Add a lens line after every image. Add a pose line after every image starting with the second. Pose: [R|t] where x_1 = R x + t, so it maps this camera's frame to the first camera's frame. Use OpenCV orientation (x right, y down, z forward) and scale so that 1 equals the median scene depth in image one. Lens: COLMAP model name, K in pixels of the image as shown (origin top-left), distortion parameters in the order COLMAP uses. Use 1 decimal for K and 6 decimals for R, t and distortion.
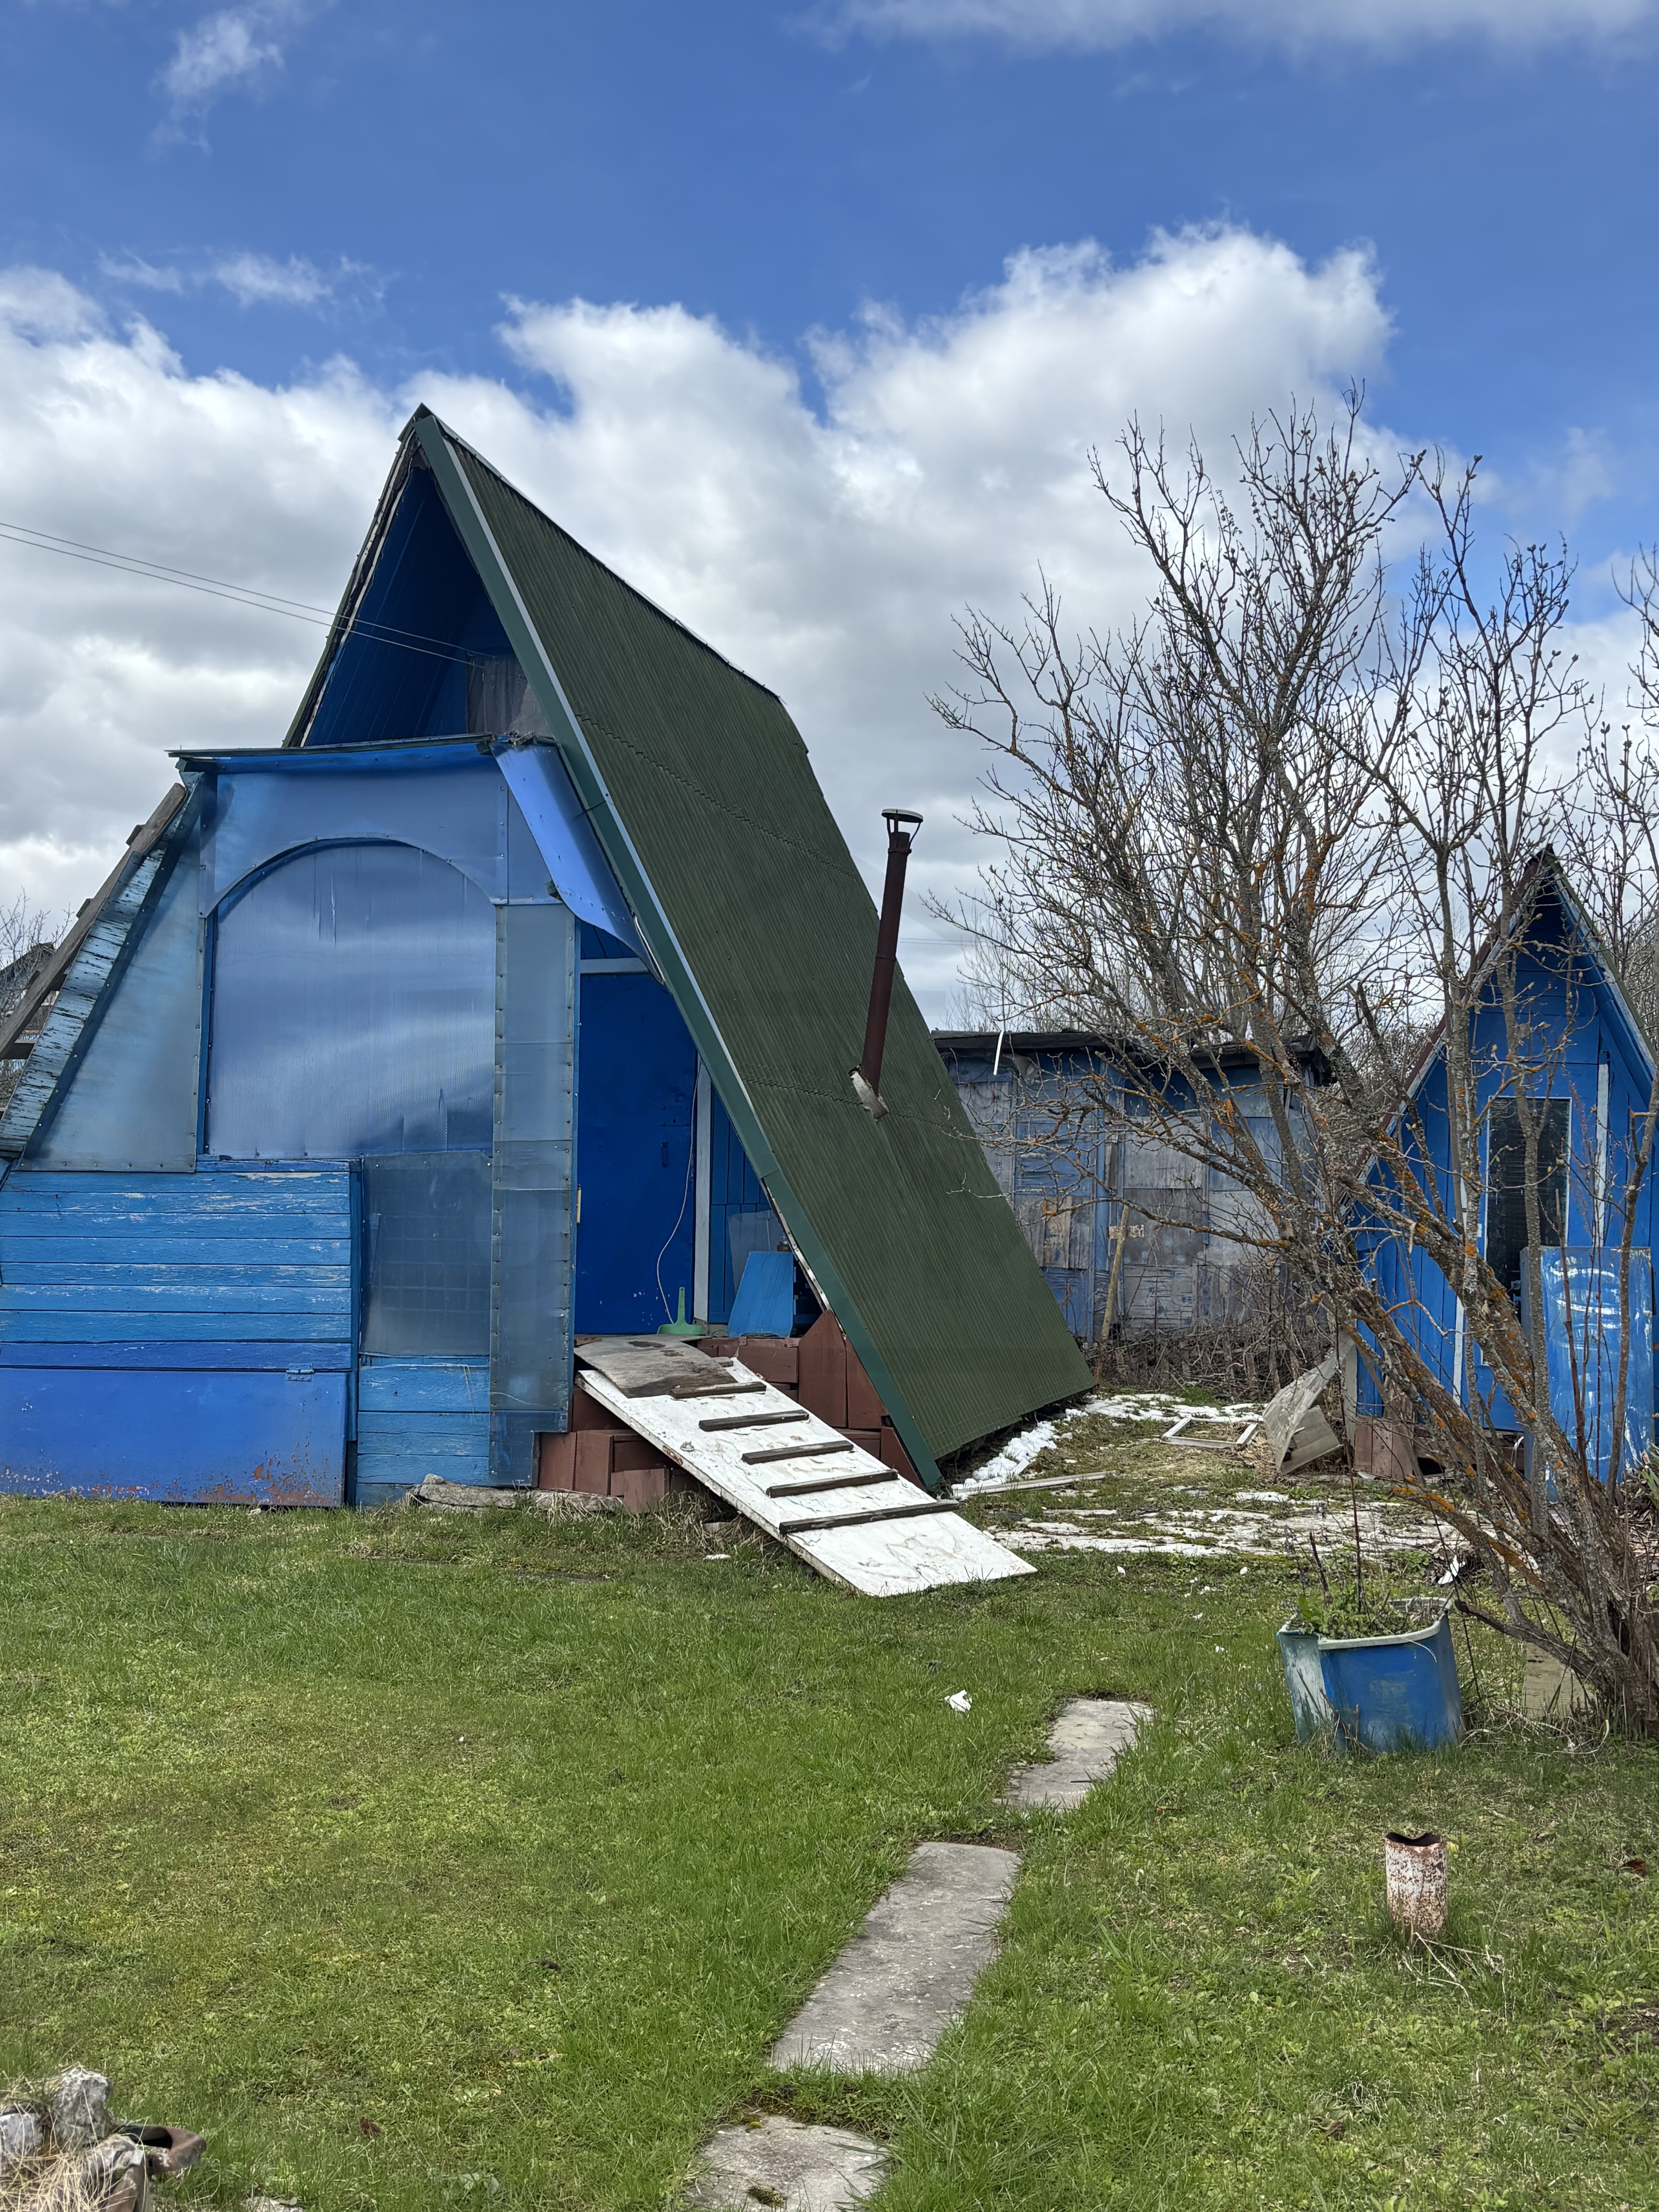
lens RADIAL K [[2369.5, 0, 829.2], [0, 2369.5, 1104.1], [0, 0, 1]] dist [0.109223, 0.000000]
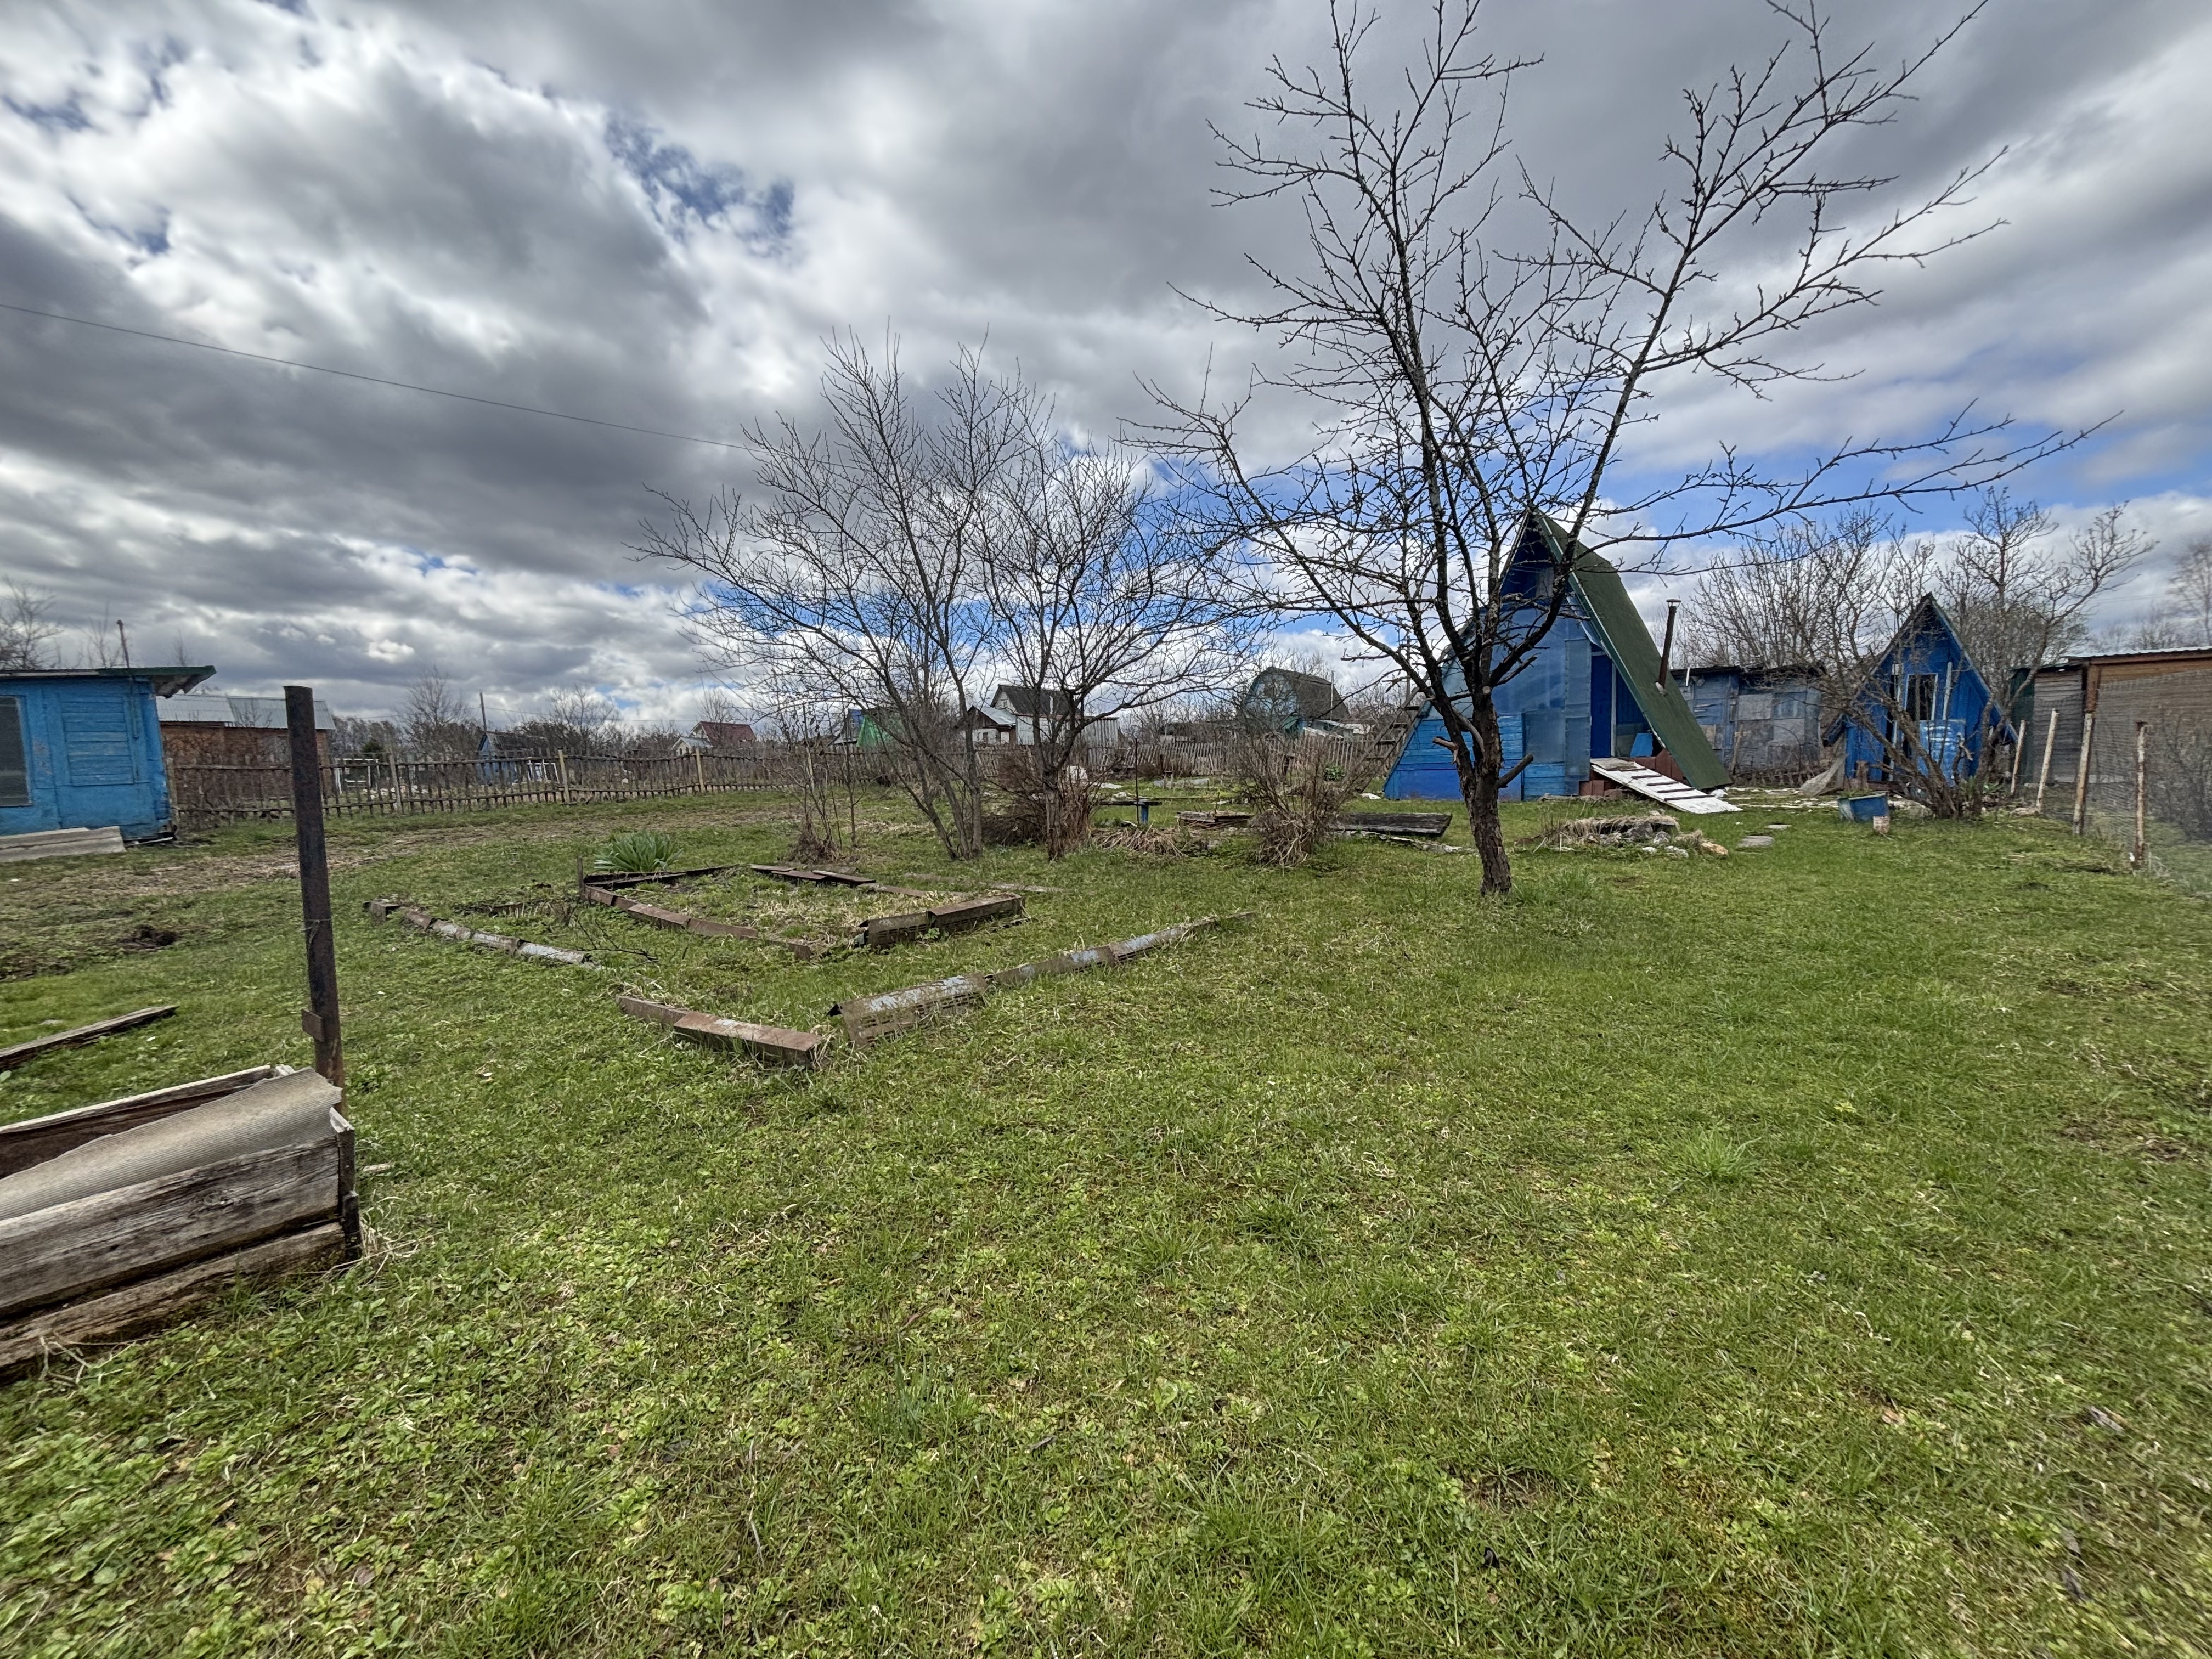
lens RADIAL K [[886.9, 0, 1135.0], [0, 886.9, 835.1], [0, 0, 1]] dist [-0.005185, 0.000691]
pose [[0.905928, 0.000811, -0.423431, -0.163780], [0.053881, 0.991648, 0.117178, 0.020071], [0.419990, -0.128970, 0.898318, -0.555638]]
